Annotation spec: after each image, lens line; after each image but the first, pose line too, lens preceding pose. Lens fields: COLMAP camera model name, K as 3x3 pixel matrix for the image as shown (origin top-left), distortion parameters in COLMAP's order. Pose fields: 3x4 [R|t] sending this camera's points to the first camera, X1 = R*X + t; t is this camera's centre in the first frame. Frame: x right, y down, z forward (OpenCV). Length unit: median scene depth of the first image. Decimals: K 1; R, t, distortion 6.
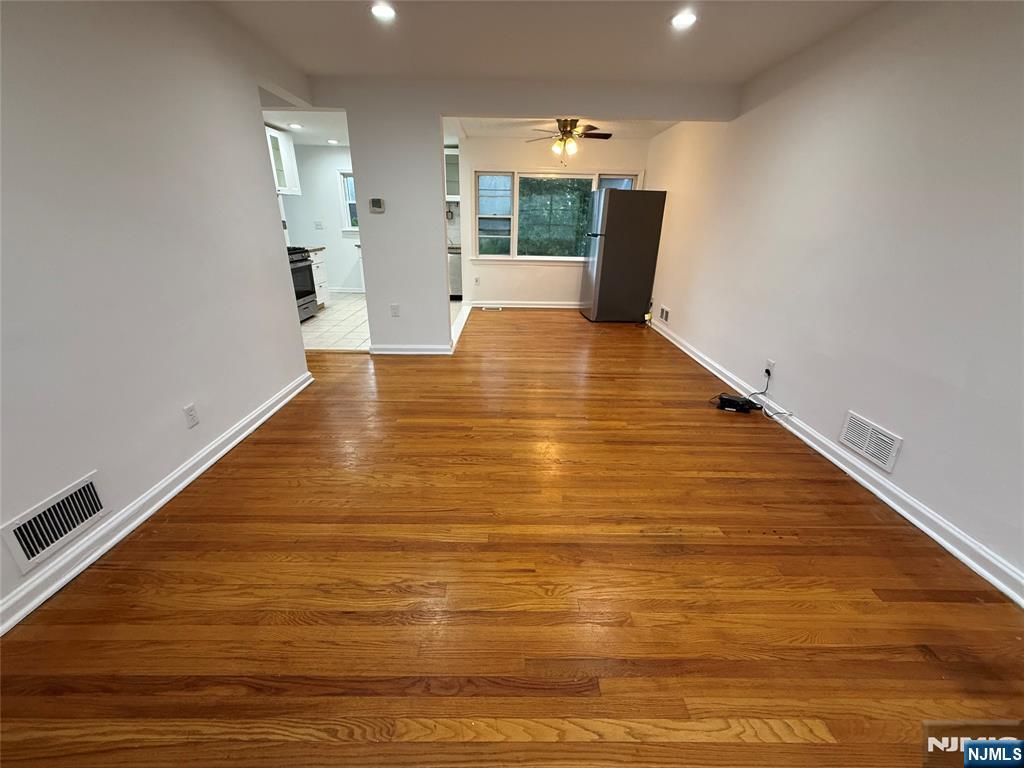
lens RADIAL K [[406.4, 0, 509.0], [0, 406.4, 384.7], [0, 0, 1]] dist [0.002112, -0.000352]
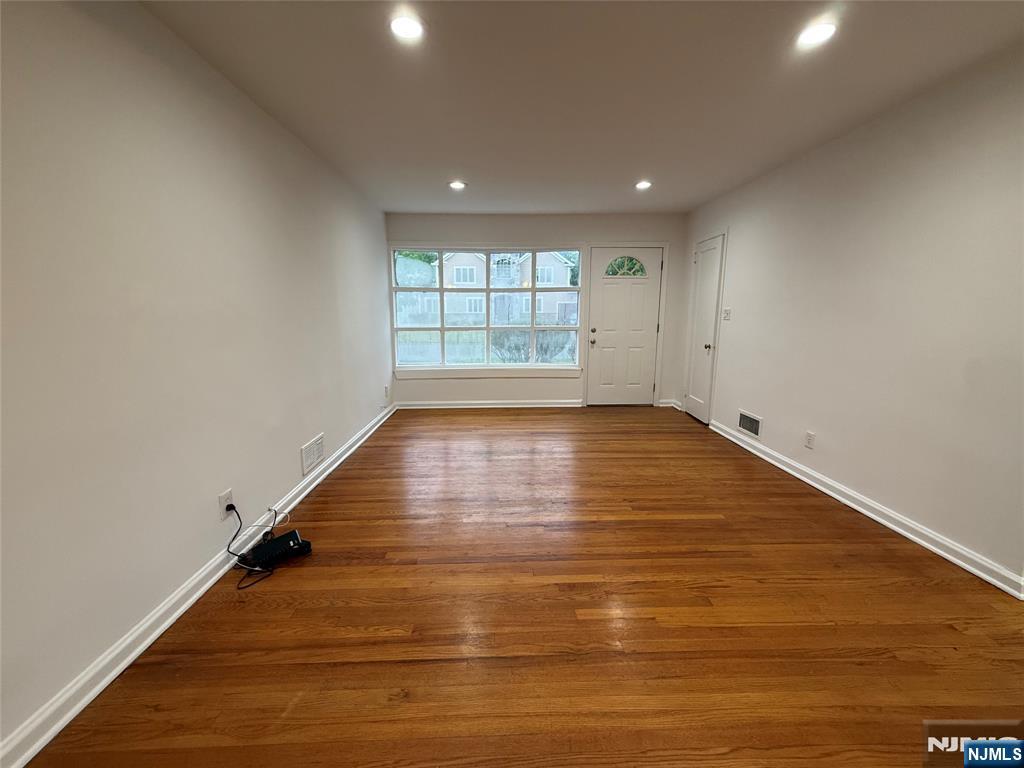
lens RADIAL K [[406.4, 0, 509.0], [0, 406.4, 384.7], [0, 0, 1]] dist [0.002112, -0.000352]
pose [[-0.999514, -0.012032, -0.028753, 0.197875], [-0.025443, 0.847832, 0.529655, -0.551271], [0.018005, 0.530129, -0.847726, 1.431507]]
